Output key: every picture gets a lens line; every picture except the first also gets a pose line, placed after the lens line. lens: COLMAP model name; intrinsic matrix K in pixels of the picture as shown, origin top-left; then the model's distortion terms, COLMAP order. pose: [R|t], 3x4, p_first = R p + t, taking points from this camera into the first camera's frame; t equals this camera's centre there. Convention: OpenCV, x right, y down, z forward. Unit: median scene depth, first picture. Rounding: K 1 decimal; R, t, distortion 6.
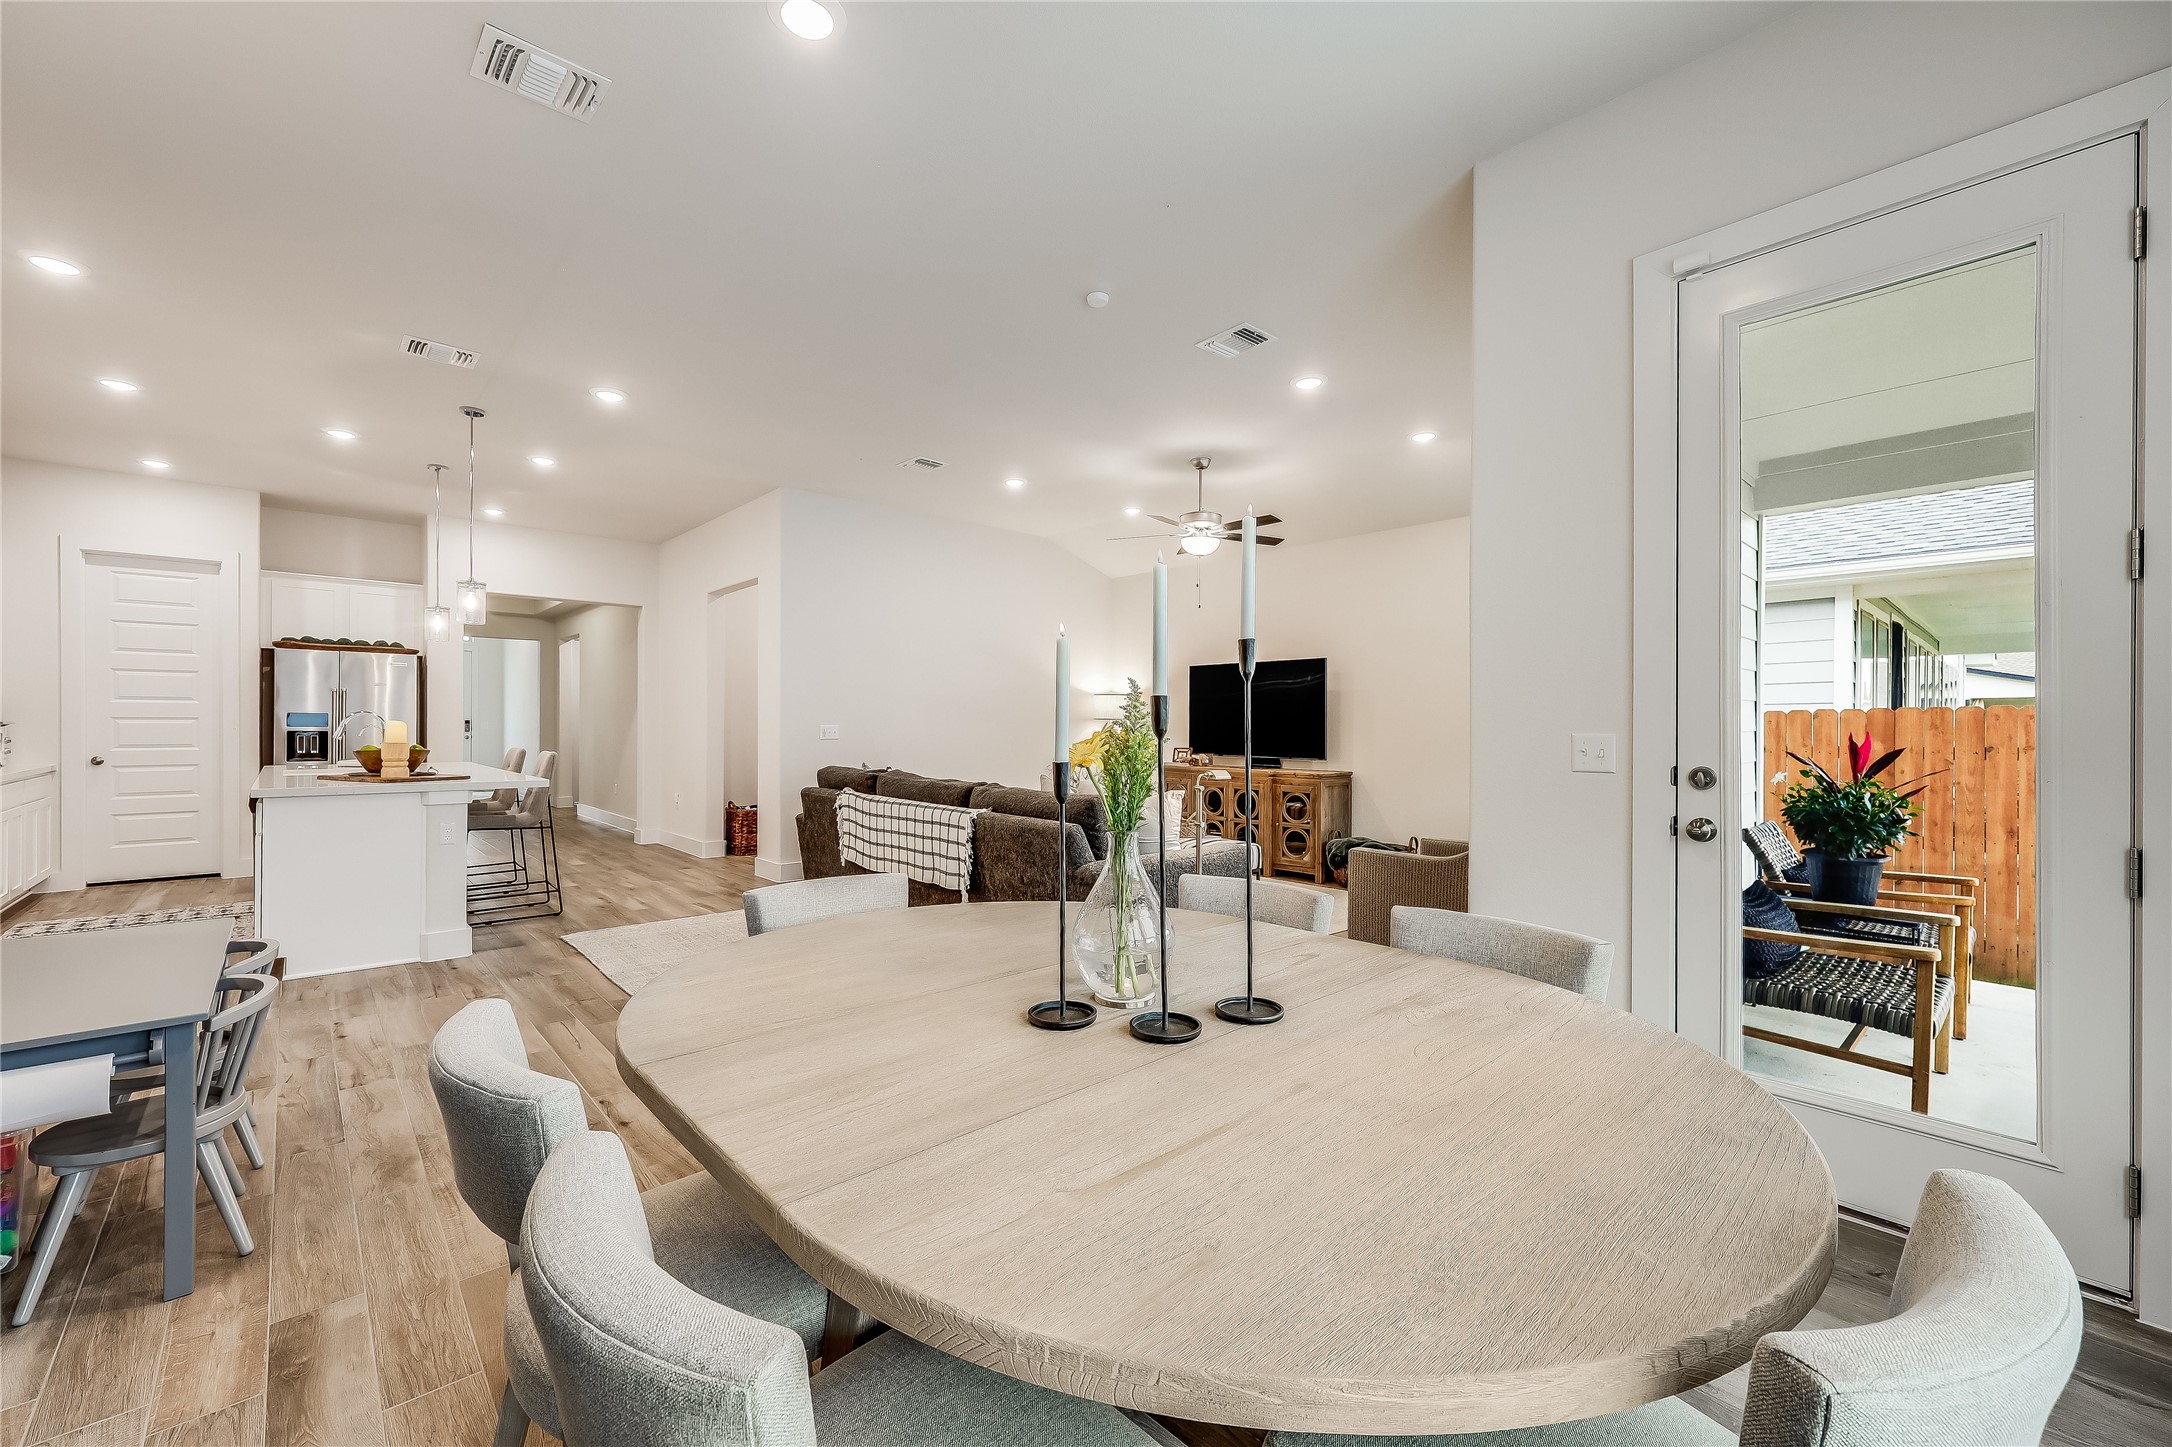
lens RADIAL K [[867.9, 0, 1075.1], [0, 867.9, 726.6], [0, 0, 1]] dist [0.000209, 0.000399]
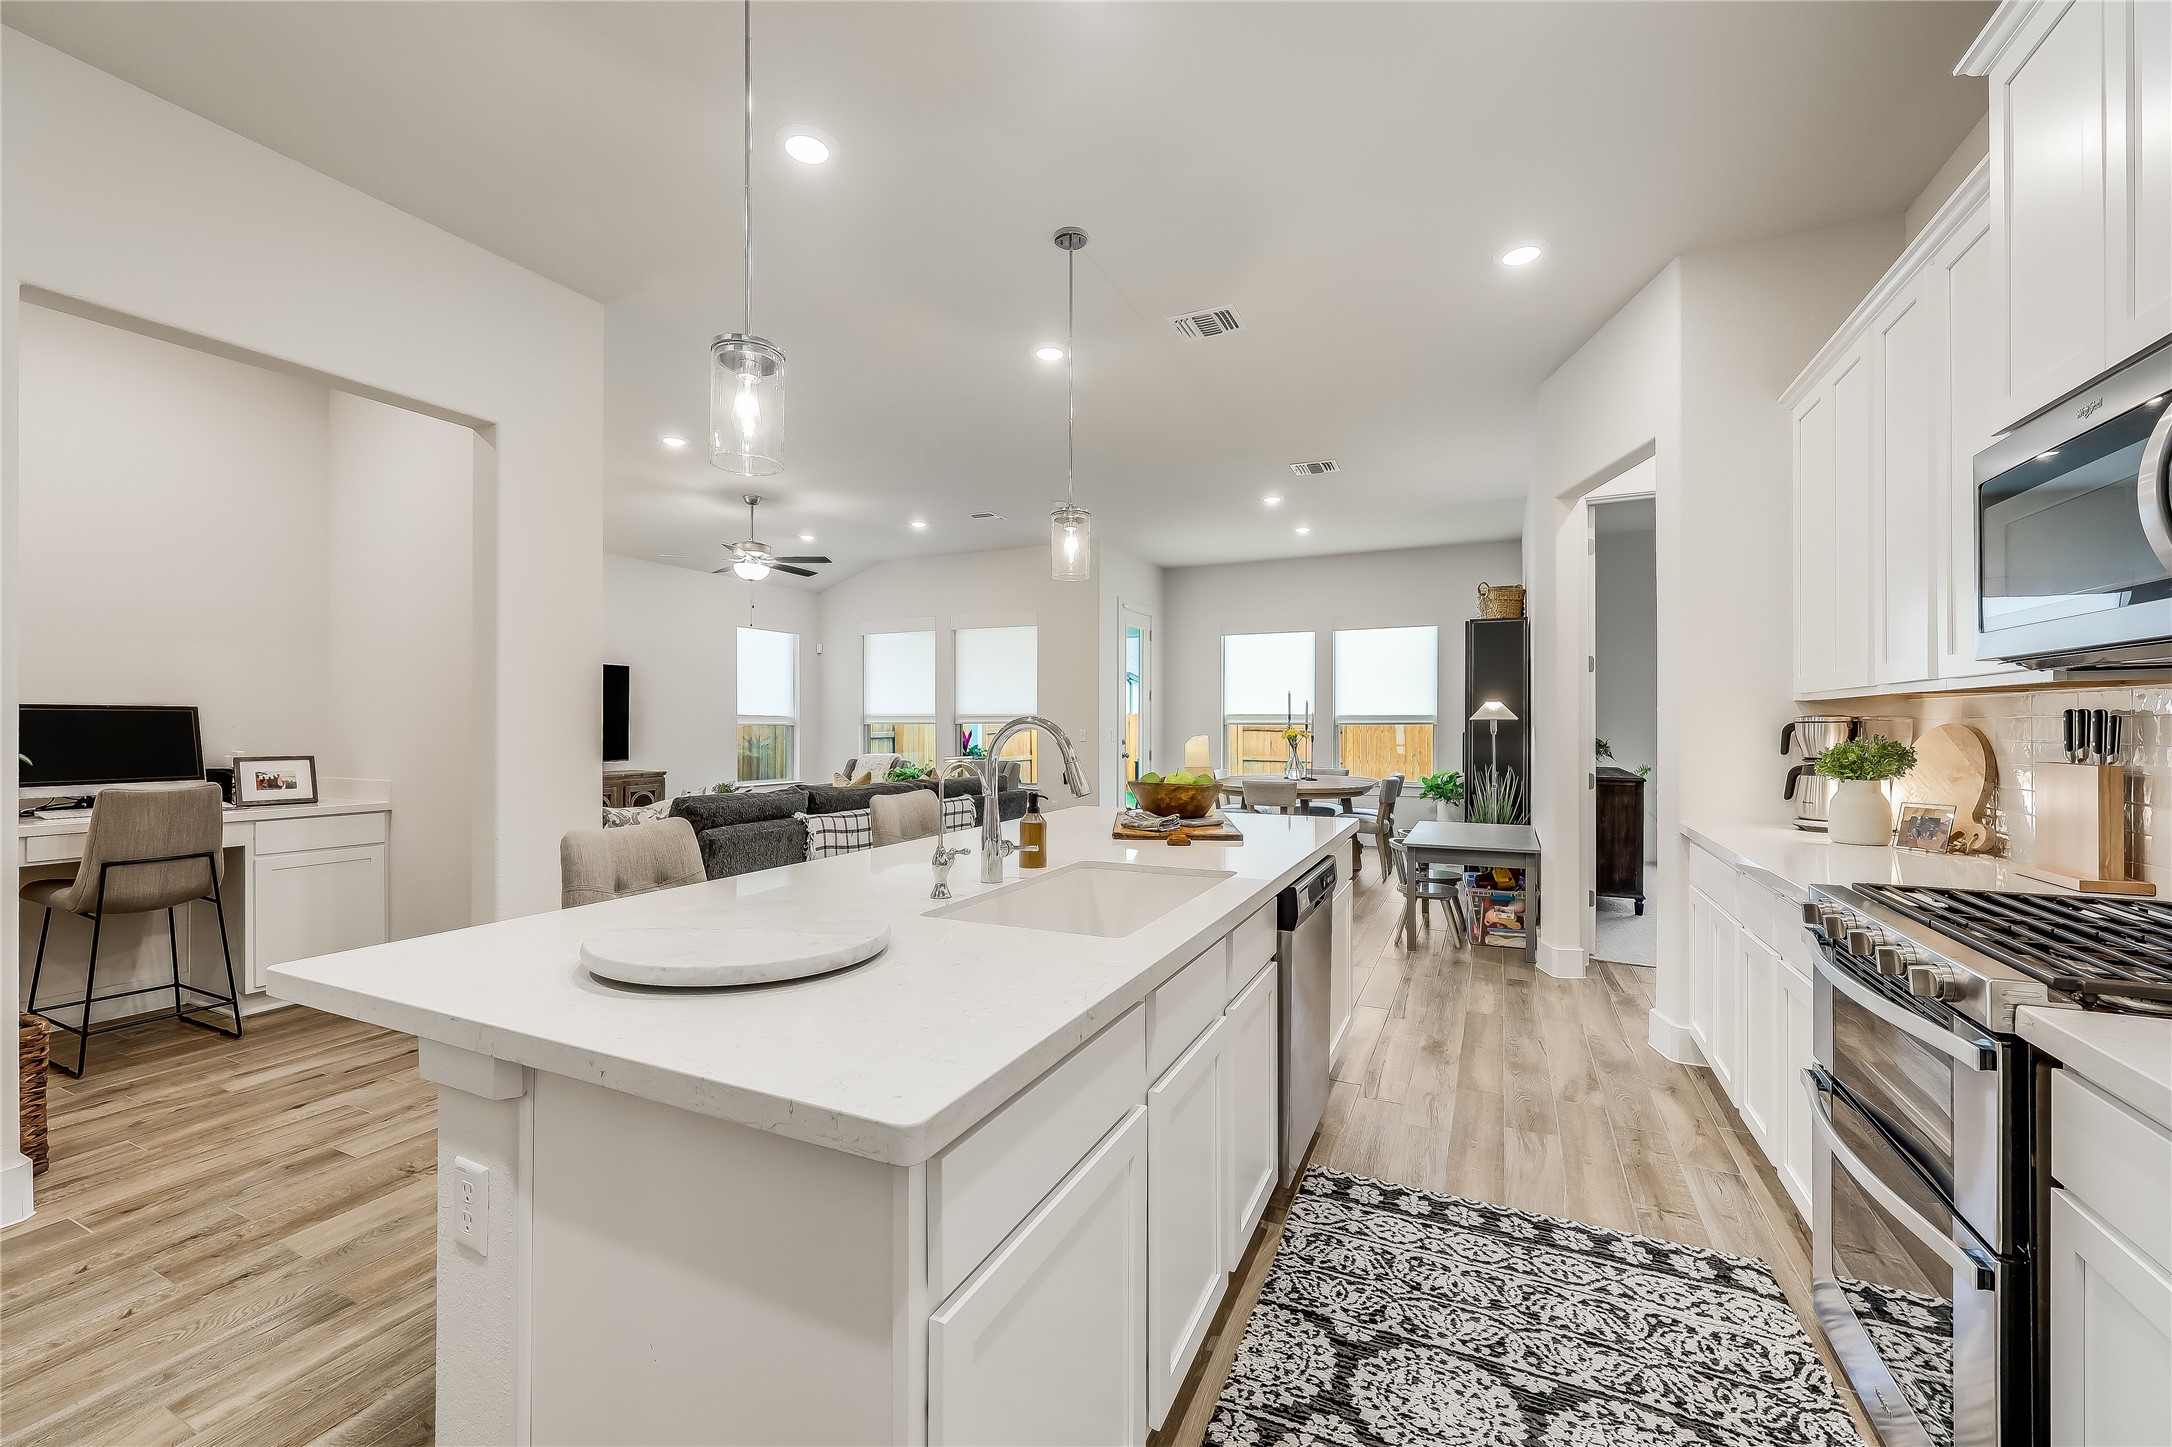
lens RADIAL K [[878.8, 0, 1077.3], [0, 878.8, 720.8], [0, 0, 1]] dist [0.000503, 0.000365]
pose [[-0.378930, -0.001500, 0.925424, -0.931548], [-0.001388, 0.999998, 0.001053, -0.012449], [-0.925424, -0.000885, -0.378931, 0.898575]]
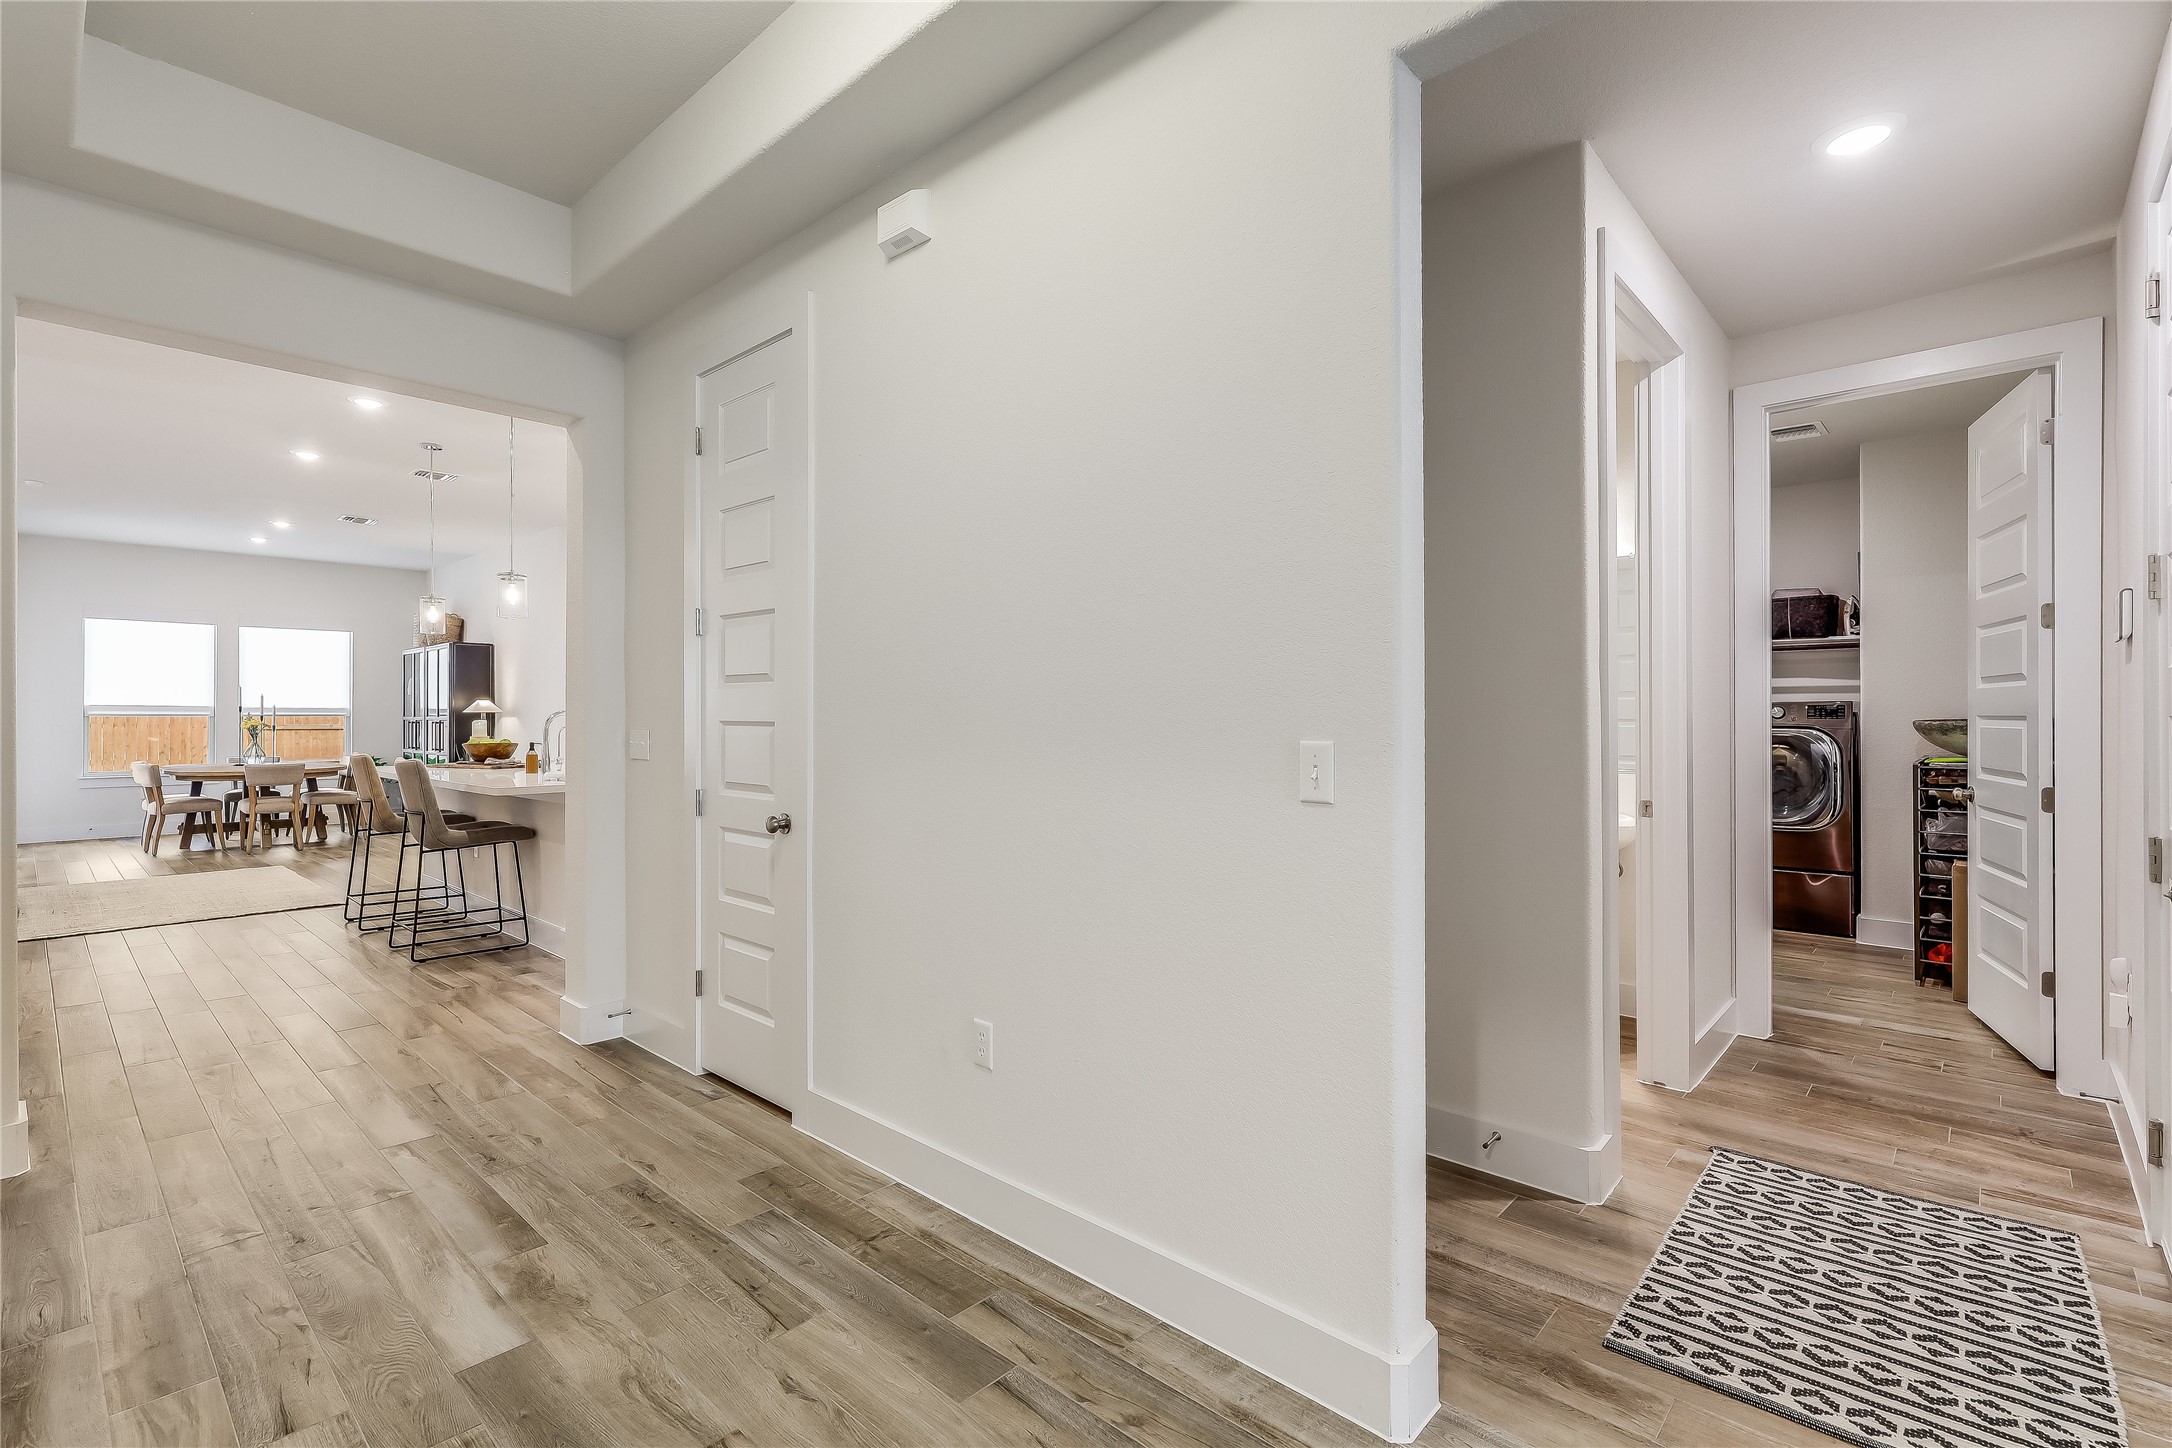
lens RADIAL K [[987.4, 0, 1089.4], [0, 987.4, 714.4], [0, 0, 1]] dist [0.000208, -0.000383]
pose [[-0.995566, -0.001934, -0.094049, -1.051530], [-0.002162, 0.999995, 0.002316, -0.014686], [0.094044, 0.002510, -0.995565, 1.737431]]
